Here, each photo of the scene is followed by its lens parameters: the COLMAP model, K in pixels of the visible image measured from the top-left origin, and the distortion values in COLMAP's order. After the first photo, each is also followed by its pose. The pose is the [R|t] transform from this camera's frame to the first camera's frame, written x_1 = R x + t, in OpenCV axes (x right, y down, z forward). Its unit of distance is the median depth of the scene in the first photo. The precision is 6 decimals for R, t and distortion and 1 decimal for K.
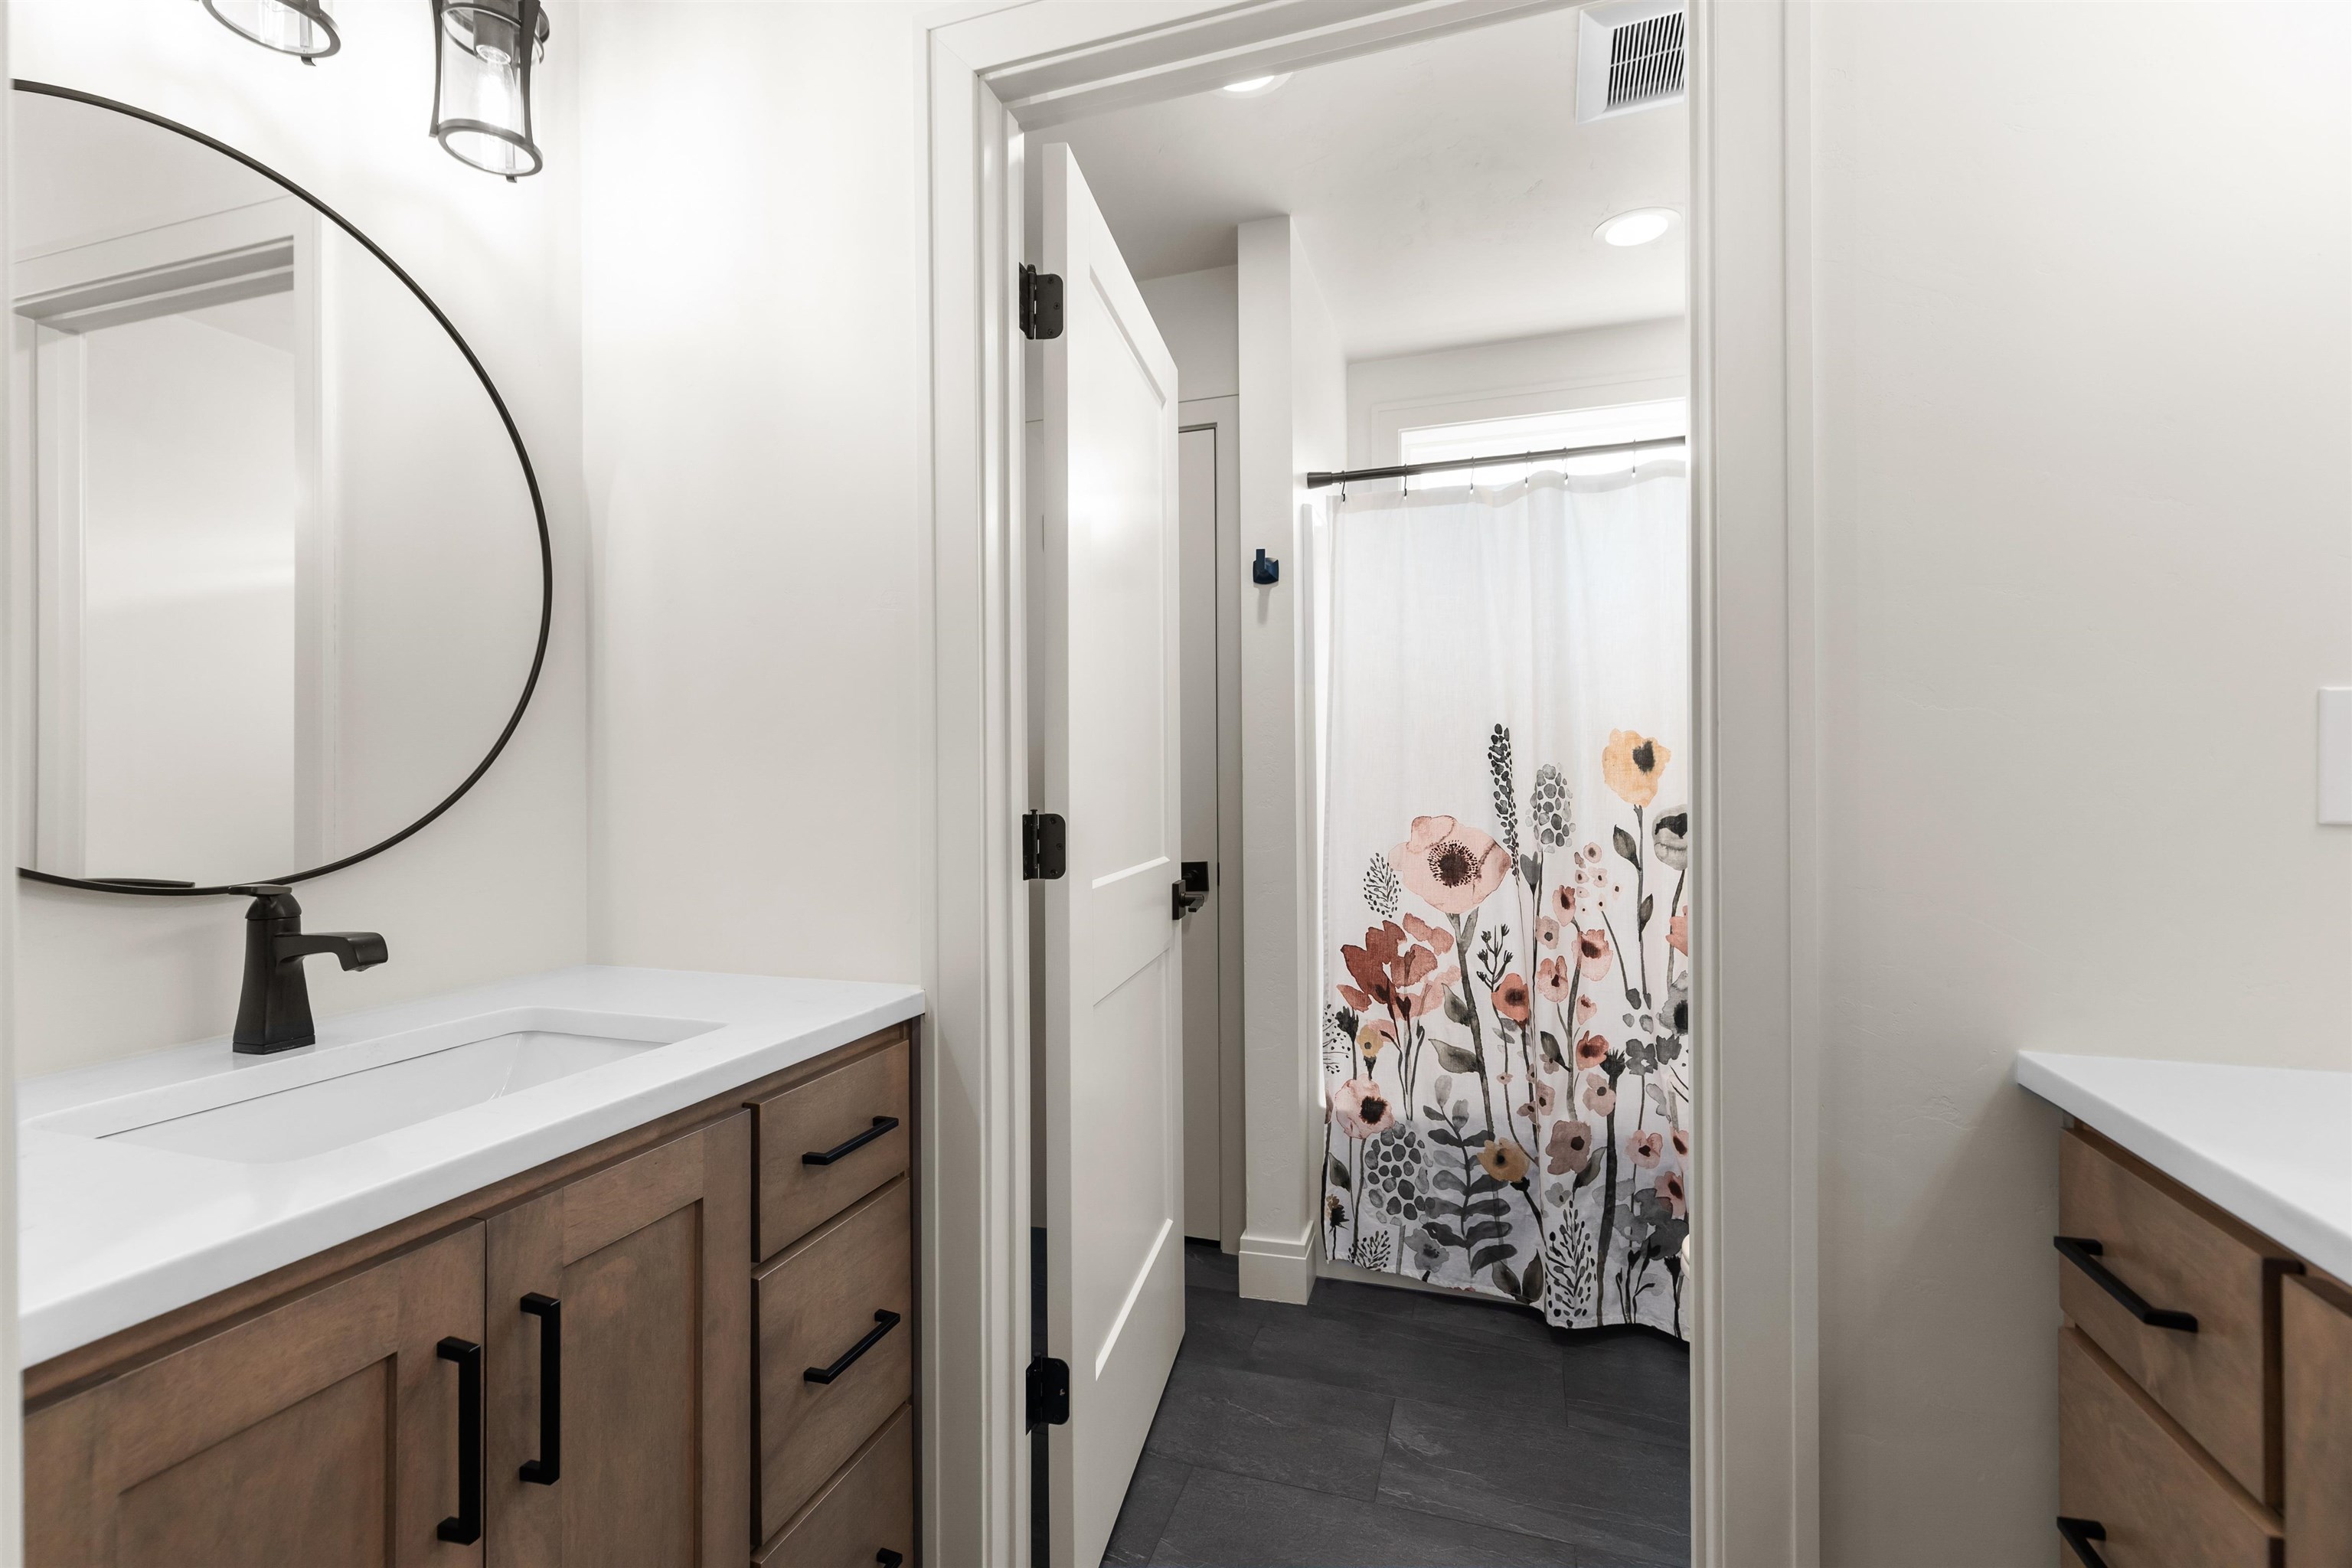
lens RADIAL K [[1069.8, 0, 1169.3], [0, 1069.8, 779.9], [0, 0, 1]] dist [0.010128, -0.001794]
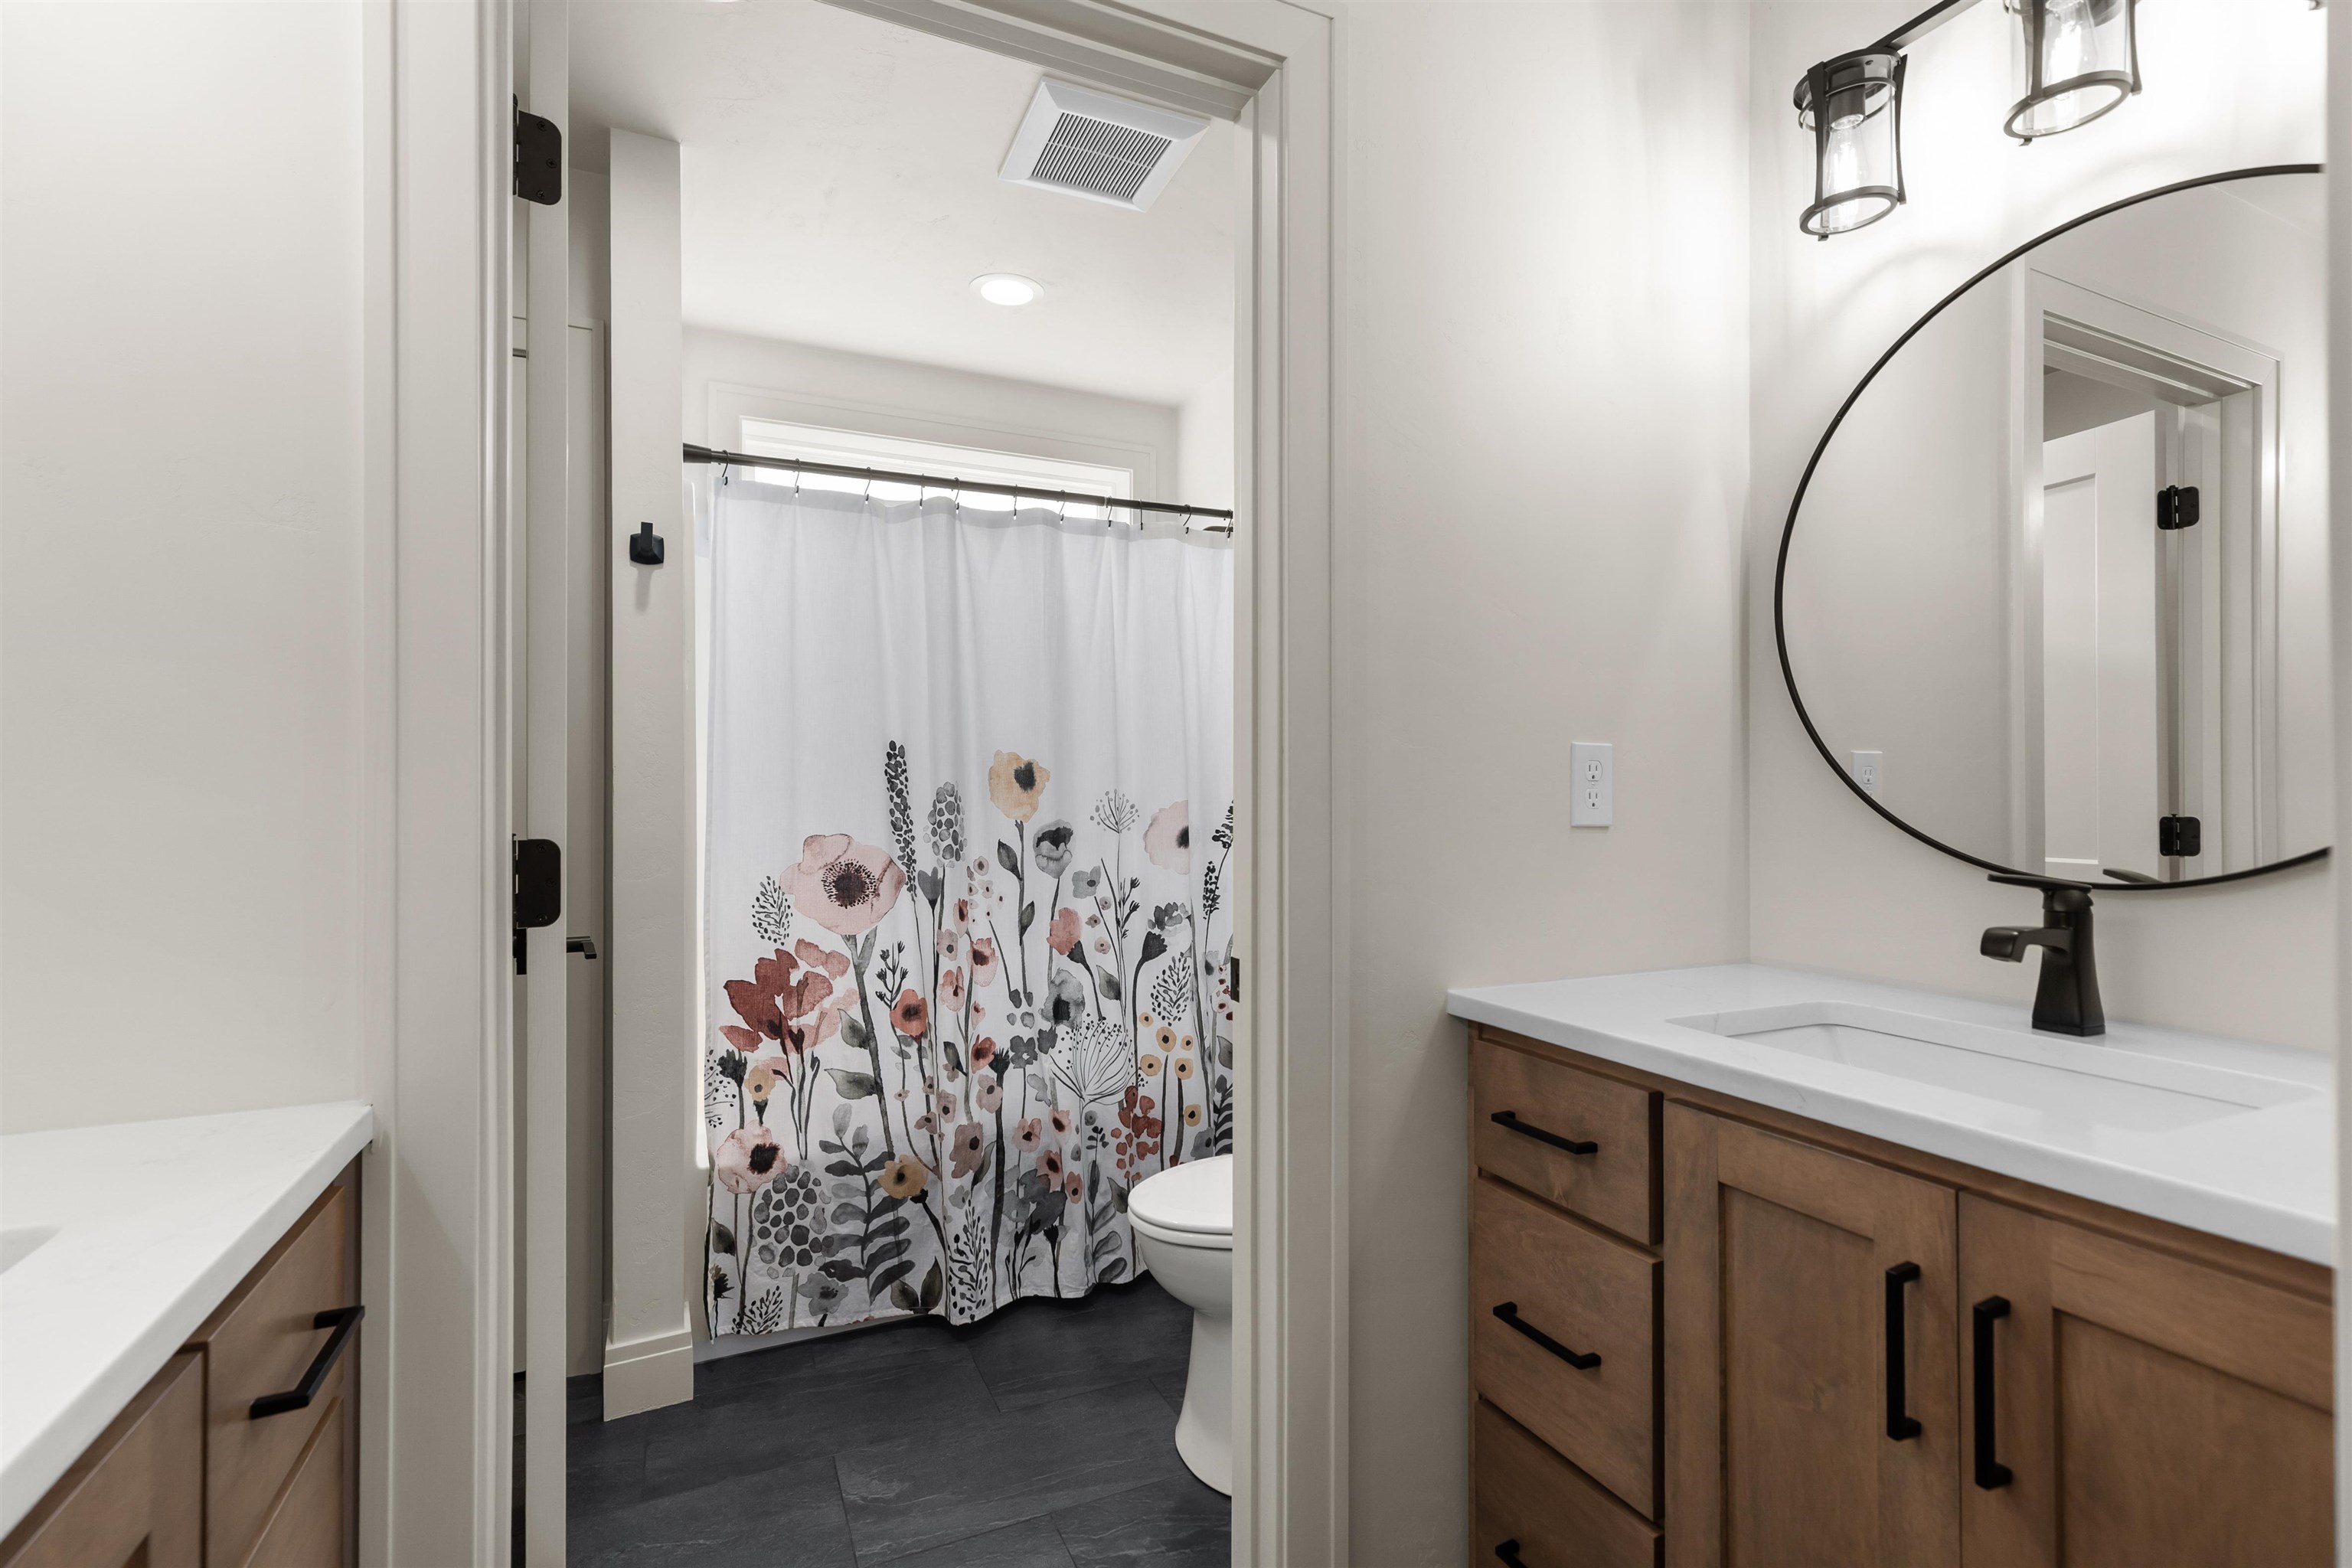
lens RADIAL K [[1069.8, 0, 1176.2], [0, 1069.8, 793.8], [0, 0, 1]] dist [0.010128, -0.001794]
pose [[0.728318, 0.007229, 0.685202, -0.191788], [-0.004462, 0.999973, -0.005807, 0.001796], [-0.685225, 0.001172, 0.728330, 0.097849]]
